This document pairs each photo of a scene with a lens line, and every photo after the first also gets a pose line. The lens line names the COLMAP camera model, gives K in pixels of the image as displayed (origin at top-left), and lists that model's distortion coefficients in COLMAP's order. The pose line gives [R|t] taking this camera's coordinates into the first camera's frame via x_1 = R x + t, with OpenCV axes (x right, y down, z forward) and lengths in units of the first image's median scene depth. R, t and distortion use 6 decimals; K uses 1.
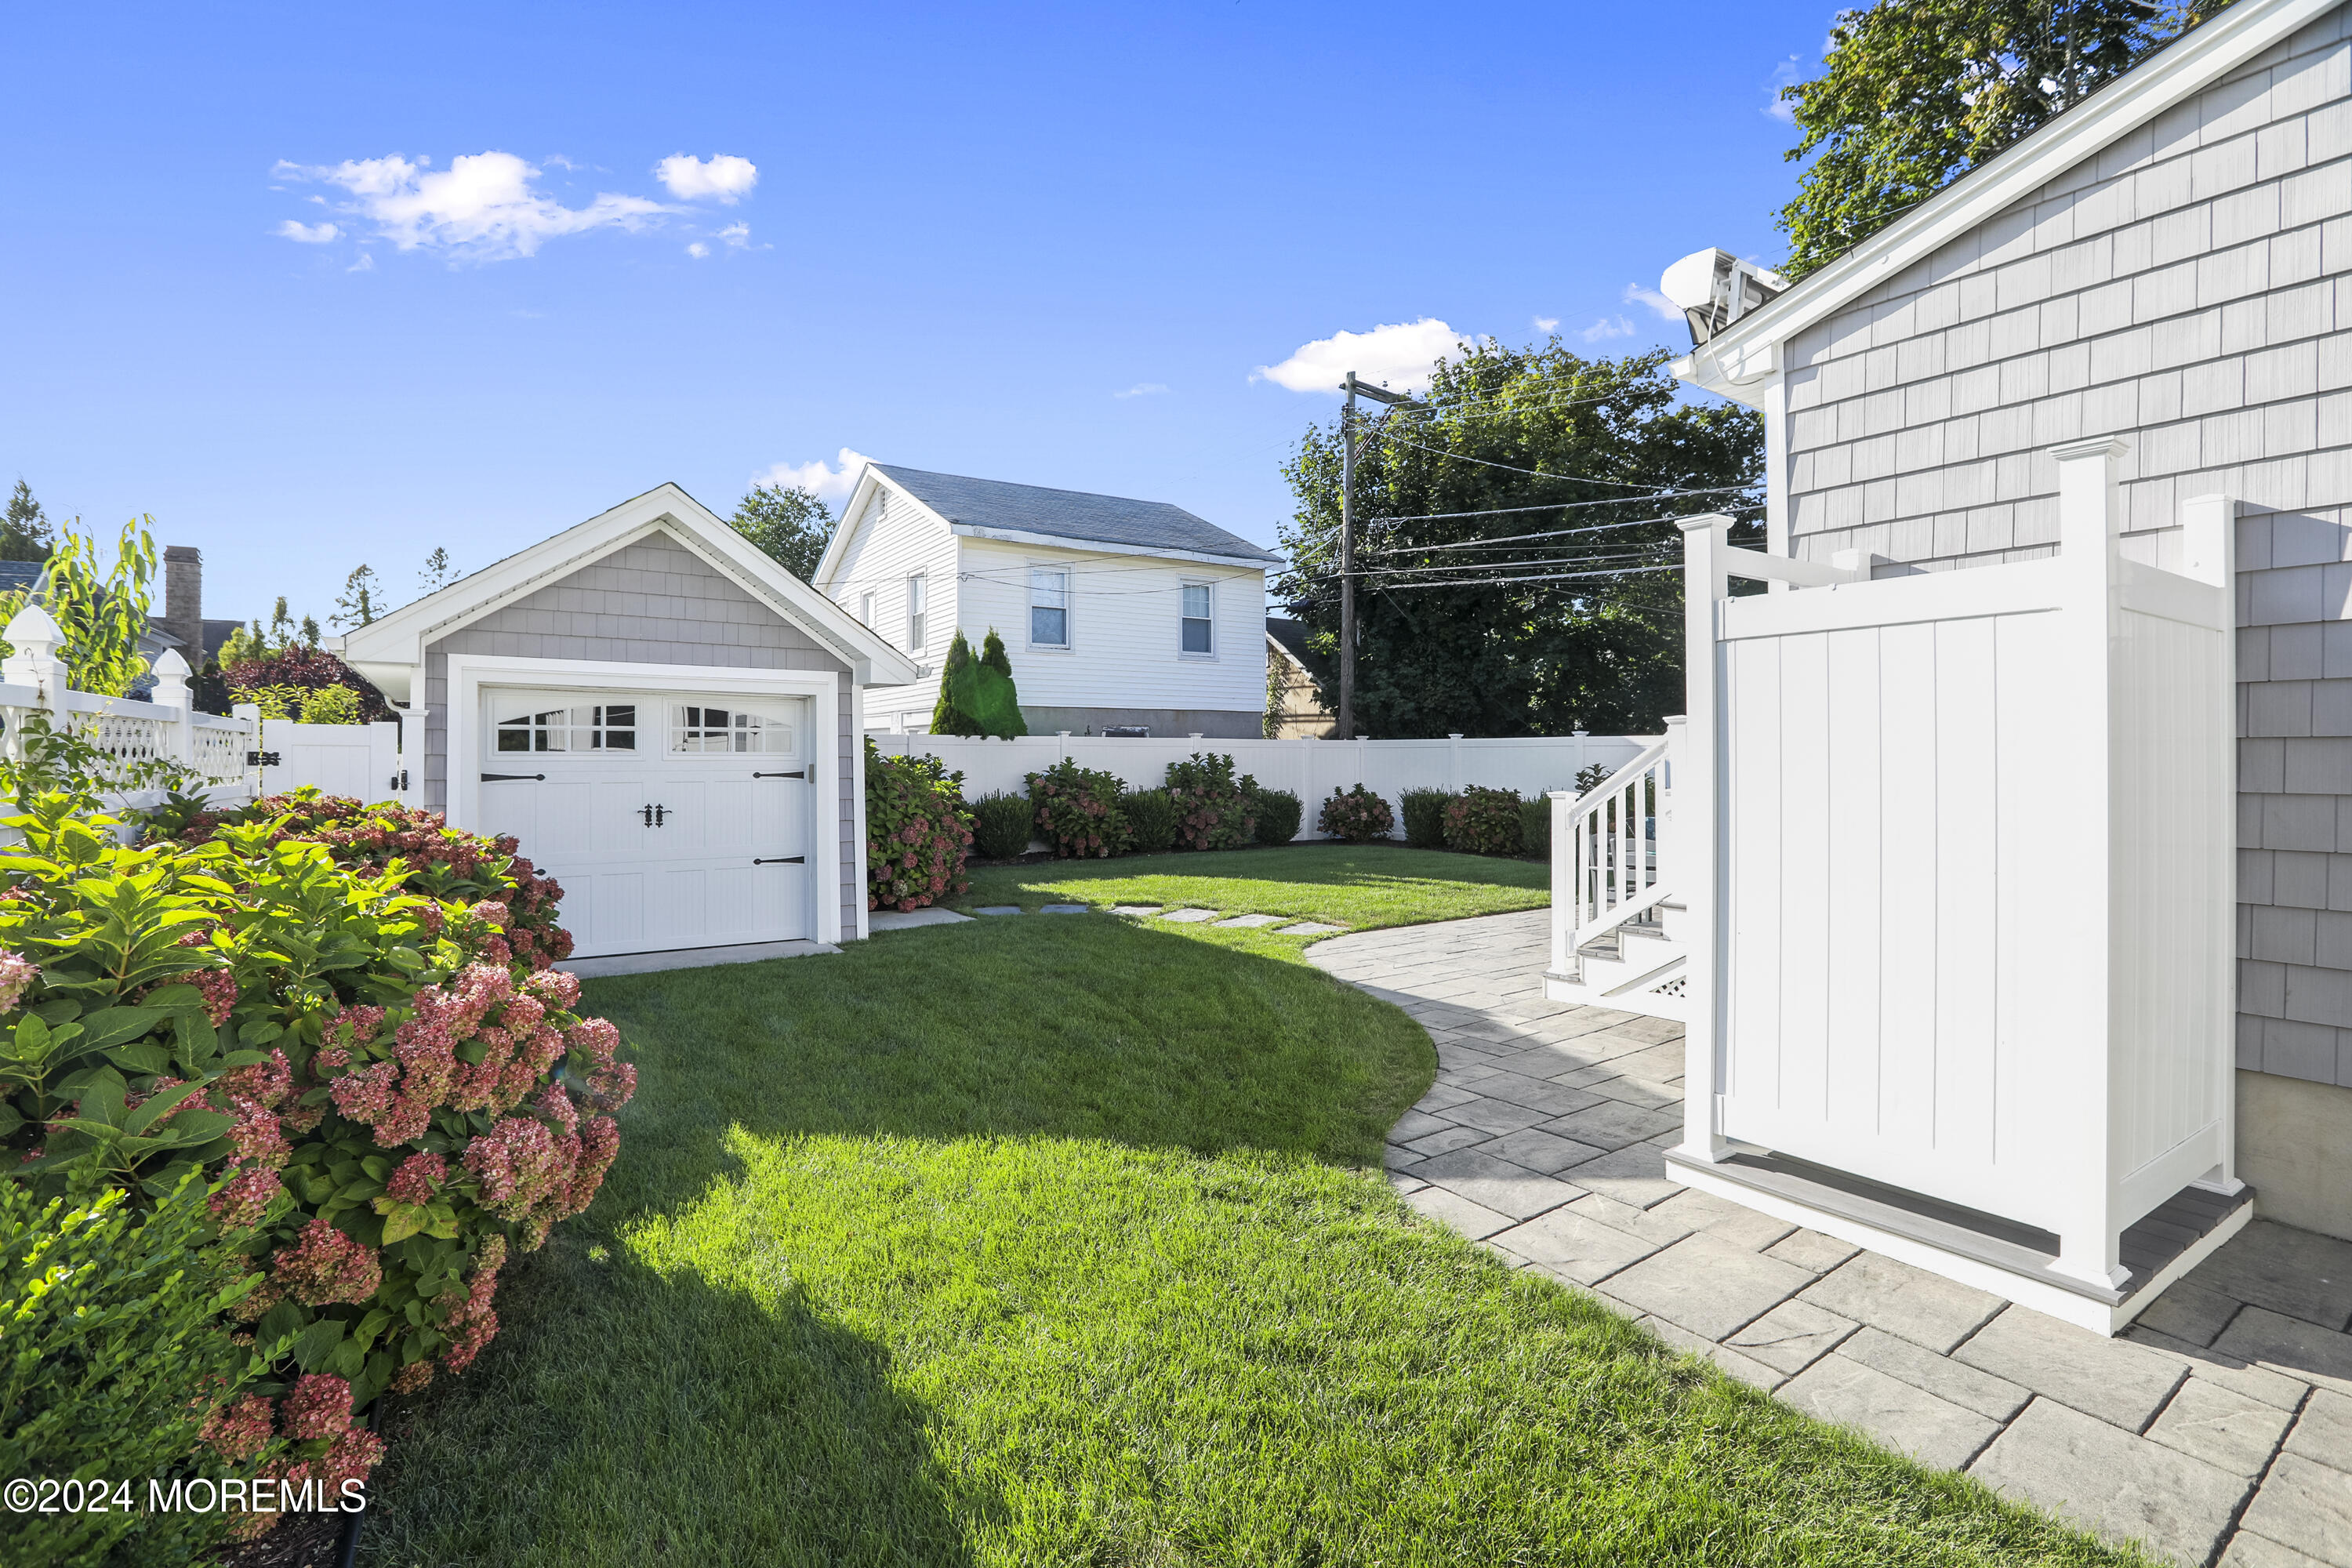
lens RADIAL K [[1077.9, 0, 1181.1], [0, 1077.9, 775.6], [0, 0, 1]] dist [-0.033317, 0.004399]
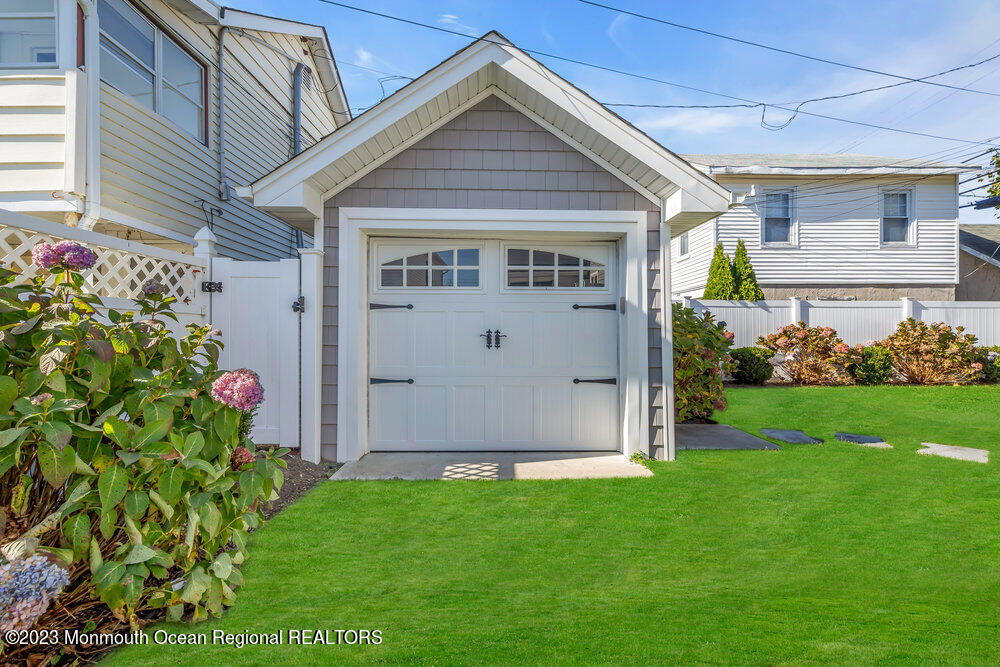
lens RADIAL K [[458.1, 0, 502.5], [0, 458.1, 333.7], [0, 0, 1]] dist [0.001474, -0.001027]
pose [[0.820944, 0.003868, -0.570996, -0.191317], [-0.007783, 0.999960, -0.004416, 0.034244], [0.570956, 0.008069, 0.820941, 0.592318]]
